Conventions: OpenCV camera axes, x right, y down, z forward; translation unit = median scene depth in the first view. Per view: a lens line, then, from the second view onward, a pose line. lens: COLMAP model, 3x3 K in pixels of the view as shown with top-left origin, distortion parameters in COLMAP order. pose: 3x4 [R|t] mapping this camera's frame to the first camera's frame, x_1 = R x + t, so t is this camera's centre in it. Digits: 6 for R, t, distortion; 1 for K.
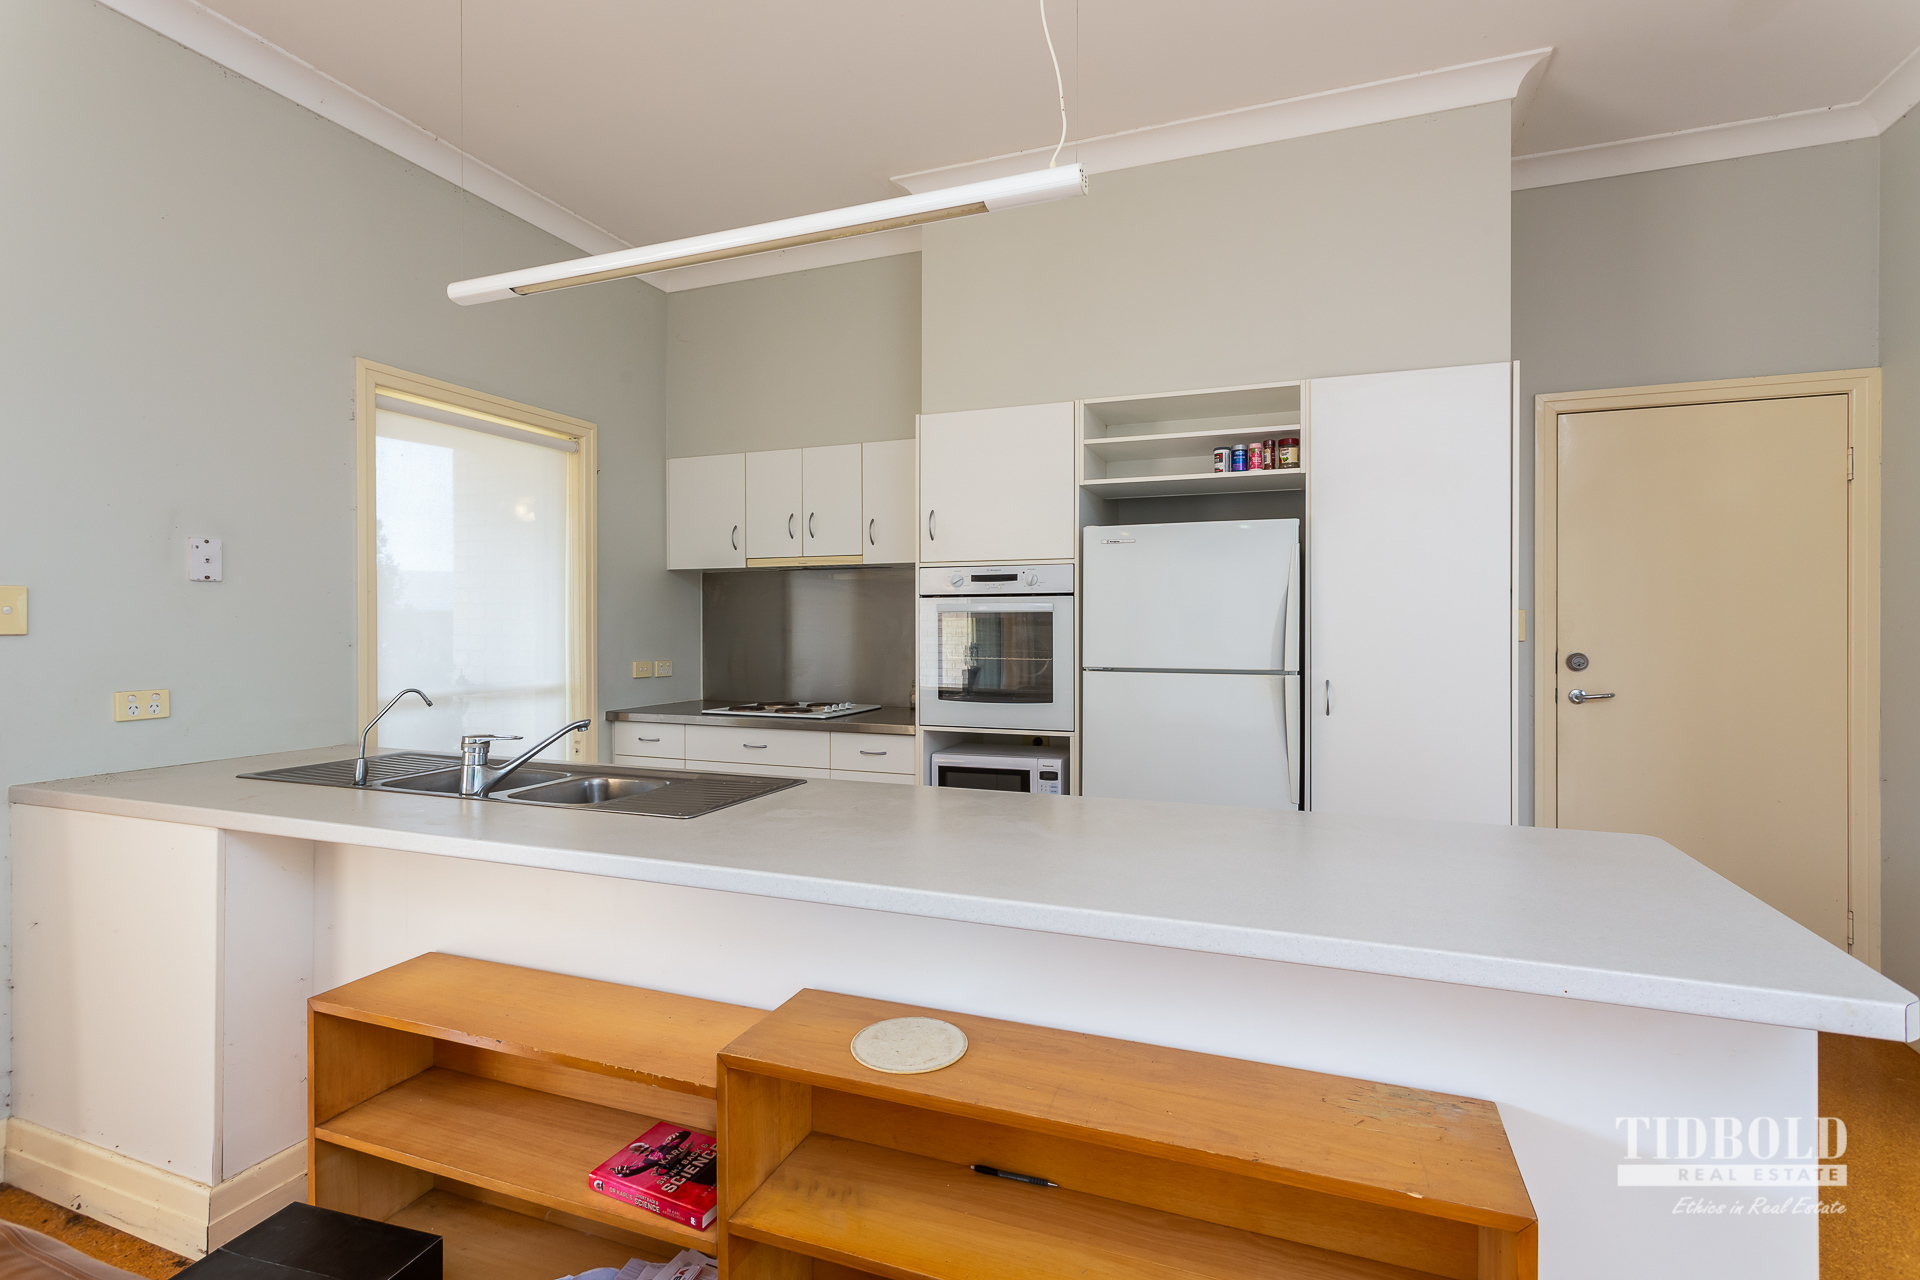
lens RADIAL K [[921.3, 0, 958.5], [0, 921.3, 637.1], [0, 0, 1]] dist [-0.006247, -0.000478]
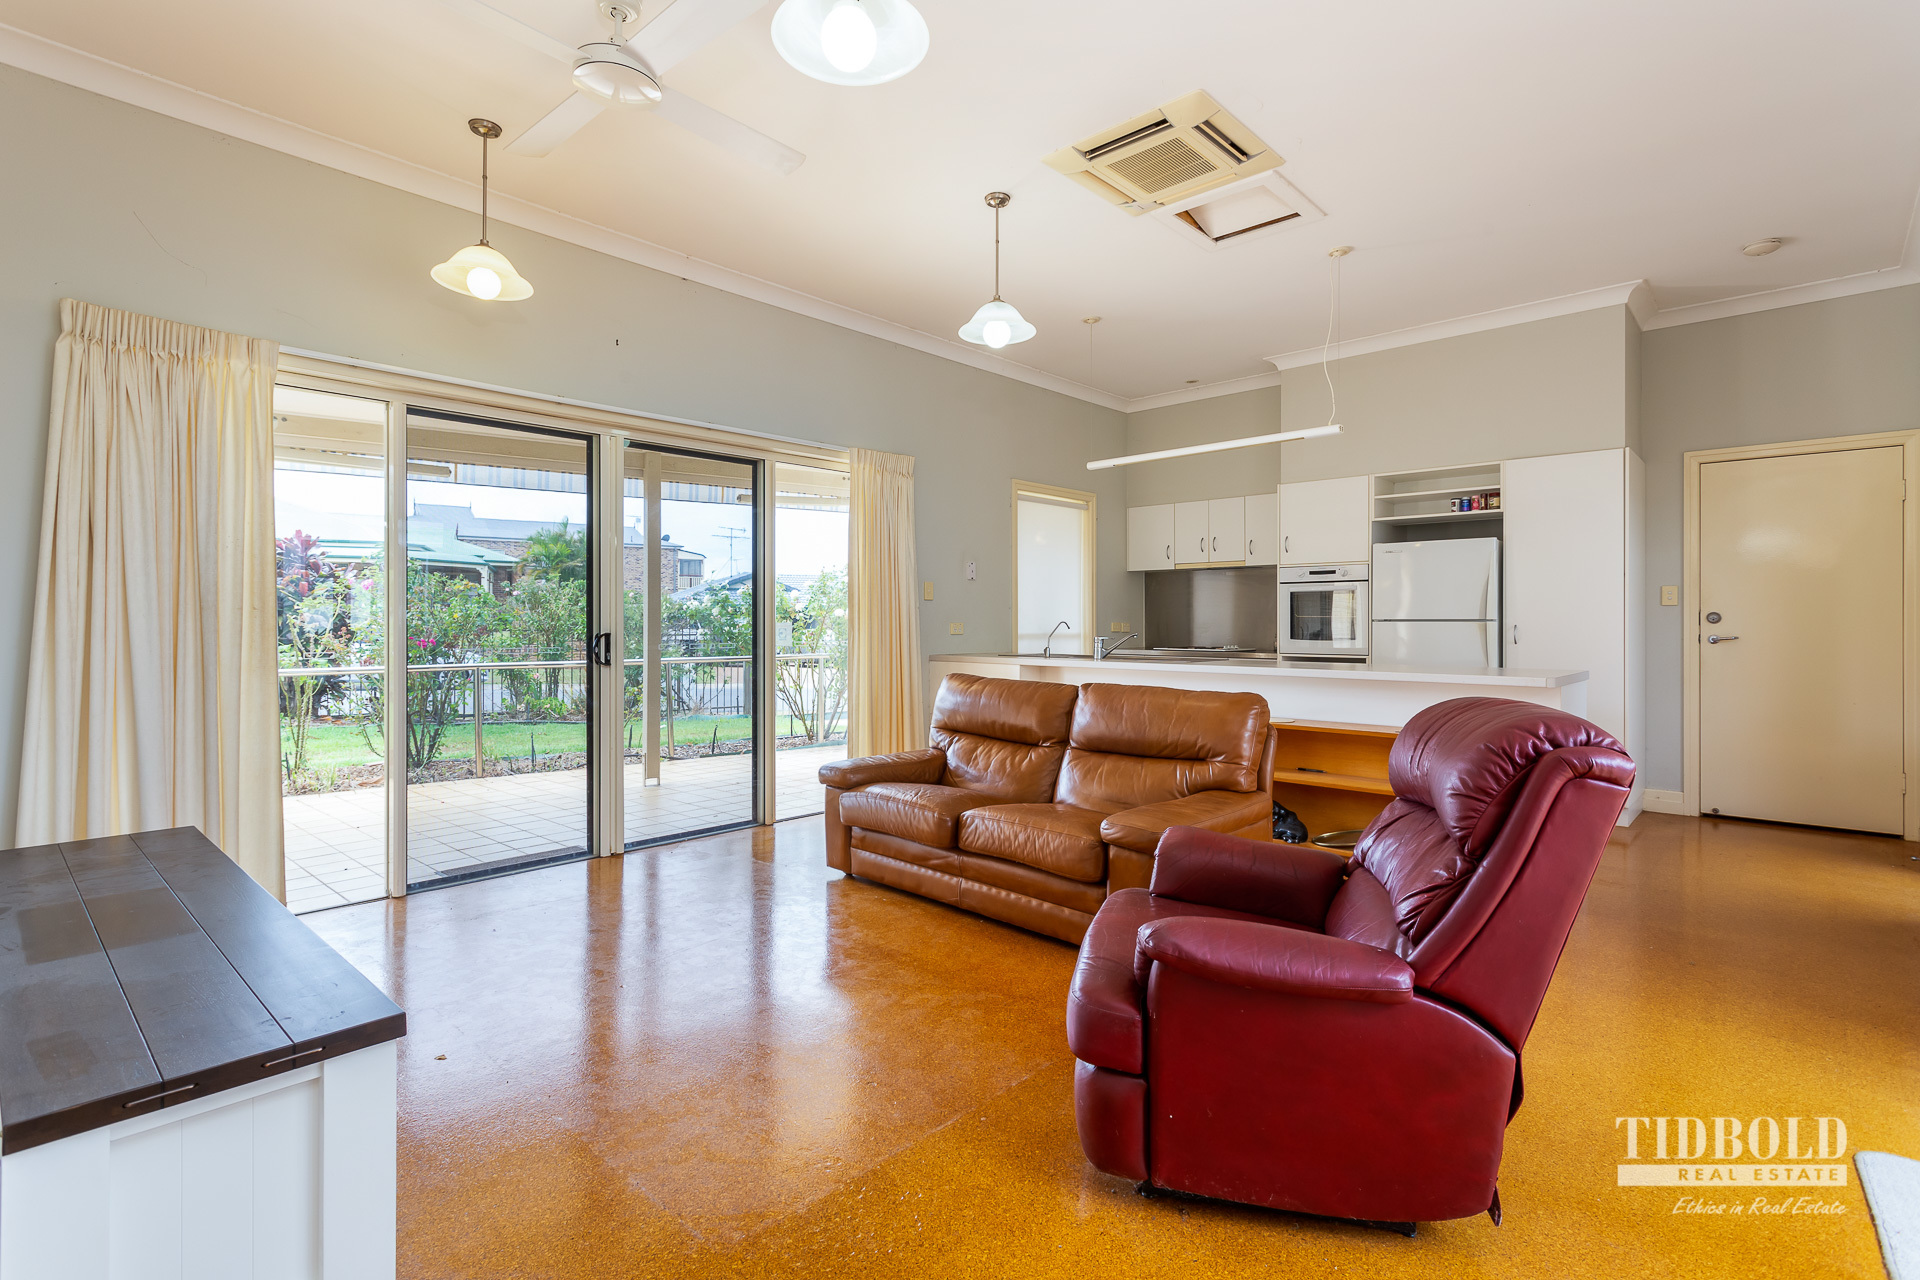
lens RADIAL K [[921.3, 0, 952.9], [0, 921.3, 632.2], [0, 0, 1]] dist [-0.006247, -0.000478]
pose [[0.930418, 0.003570, -0.366482, 0.027407], [-0.004189, 0.999991, -0.000894, 0.062700], [0.366475, 0.002367, 0.930425, -1.023631]]
